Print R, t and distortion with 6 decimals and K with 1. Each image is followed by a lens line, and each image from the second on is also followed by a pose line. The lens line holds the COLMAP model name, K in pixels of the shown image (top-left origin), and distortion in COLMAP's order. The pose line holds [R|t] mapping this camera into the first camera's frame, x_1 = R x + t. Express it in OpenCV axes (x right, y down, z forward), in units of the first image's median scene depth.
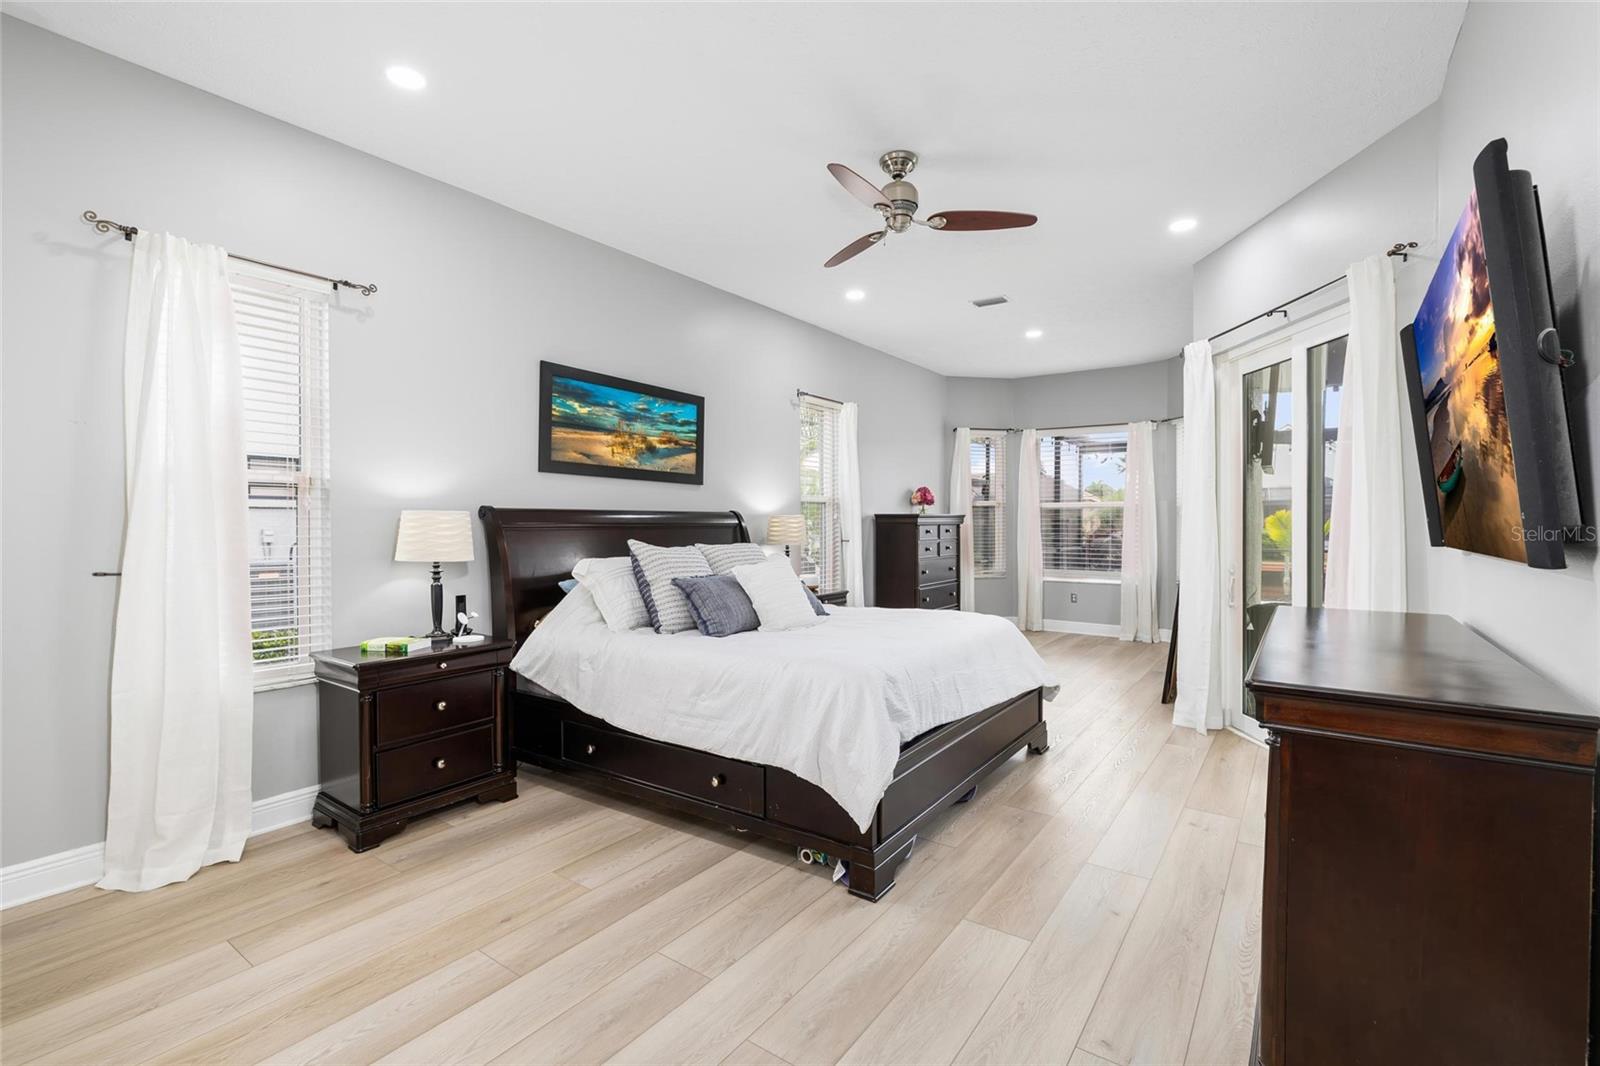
lens RADIAL K [[713.3, 0, 802.4], [0, 713.3, 529.5], [0, 0, 1]] dist [-0.003054, -0.000267]
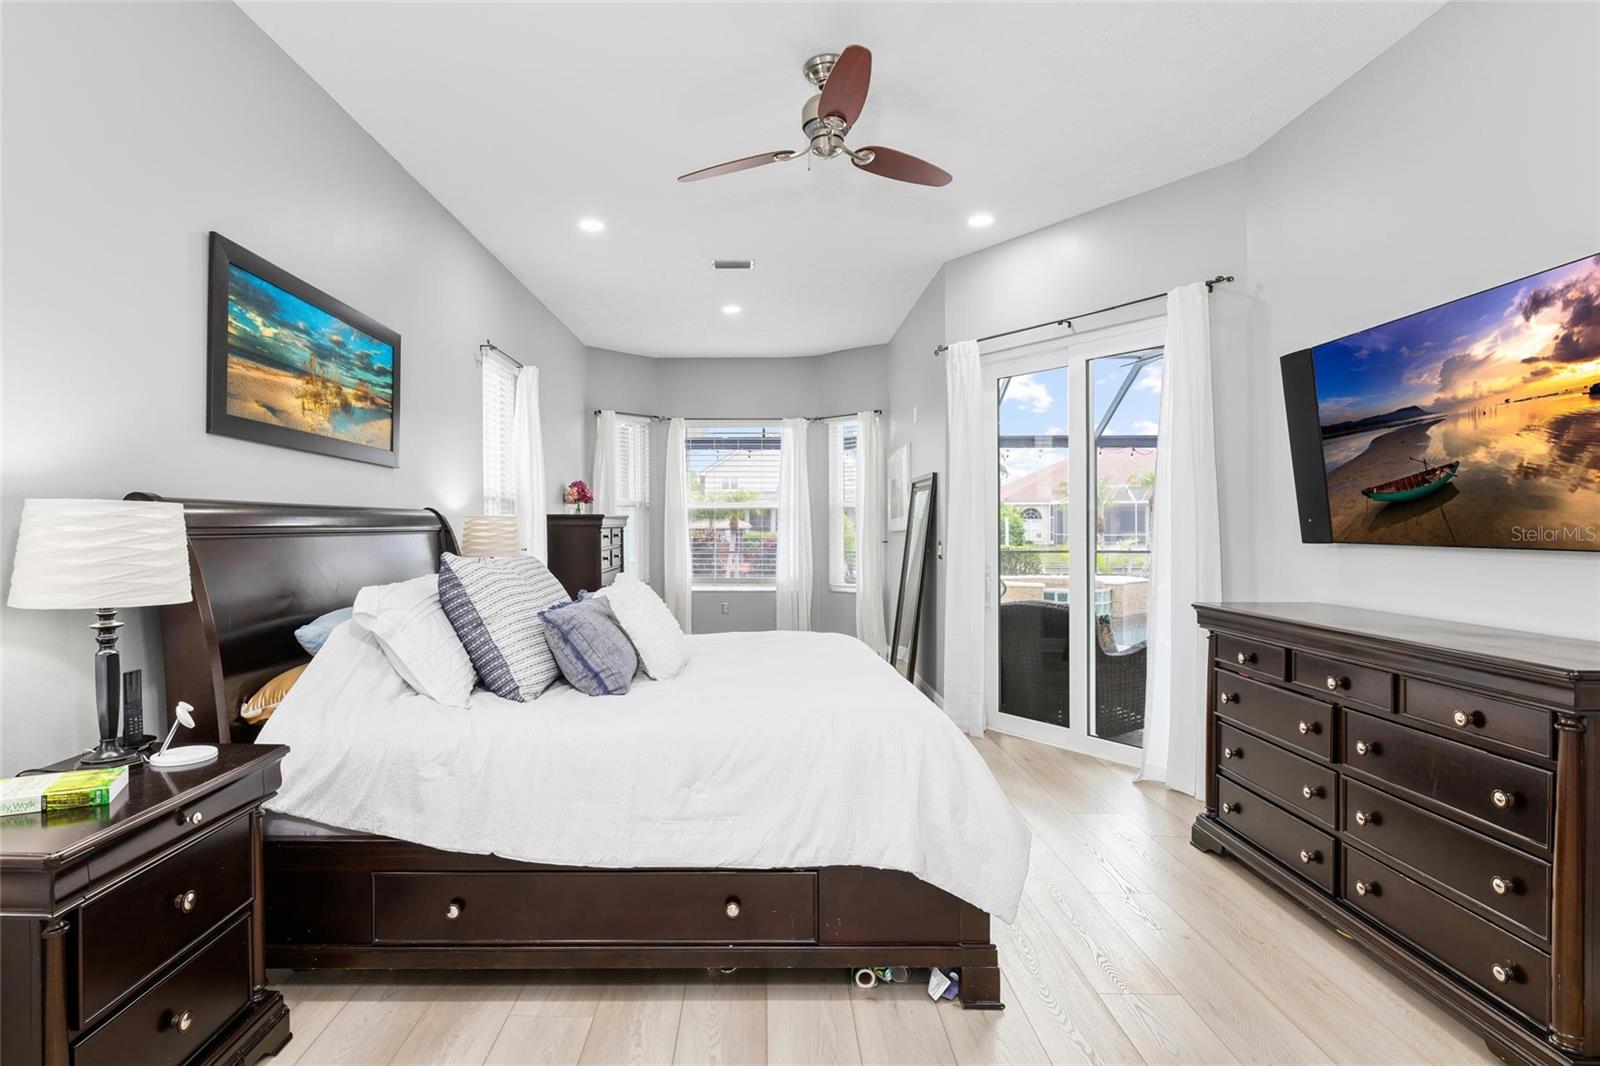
lens RADIAL K [[824.8, 0, 801.1], [0, 824.8, 531.8], [0, 0, 1]] dist [-0.003984, 0.000792]
pose [[0.831869, -0.007256, 0.554925, -0.326340], [0.008208, 0.999966, 0.000770, -0.001501], [-0.554911, 0.003914, 0.831900, 0.207890]]
